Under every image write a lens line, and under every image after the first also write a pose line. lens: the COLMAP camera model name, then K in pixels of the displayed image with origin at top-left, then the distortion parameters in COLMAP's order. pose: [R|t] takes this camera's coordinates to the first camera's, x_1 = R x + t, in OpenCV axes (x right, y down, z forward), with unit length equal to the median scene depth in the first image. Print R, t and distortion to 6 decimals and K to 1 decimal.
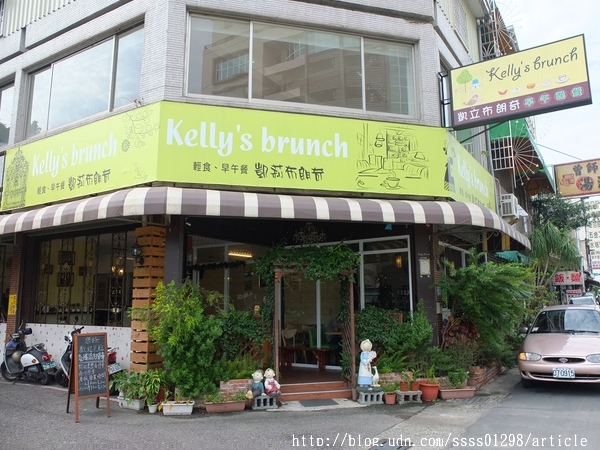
lens RADIAL K [[471.1, 0, 300.0], [0, 471.1, 225.0], [0, 0, 1]] dist [-0.040725, -0.001274]
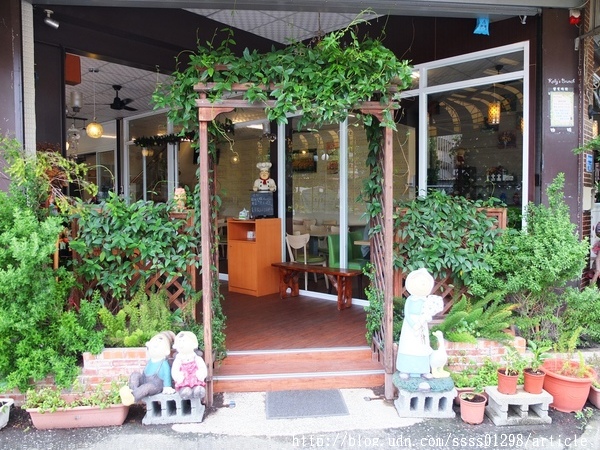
lens RADIAL K [[471.1, 0, 300.0], [0, 471.1, 225.0], [0, 0, 1]] dist [-0.040725, -0.001274]
pose [[0.988605, 0.012001, -0.150053, 0.098064], [0.020807, 0.976354, 0.215173, 0.114176], [0.149087, -0.215843, 0.964979, 0.592092]]
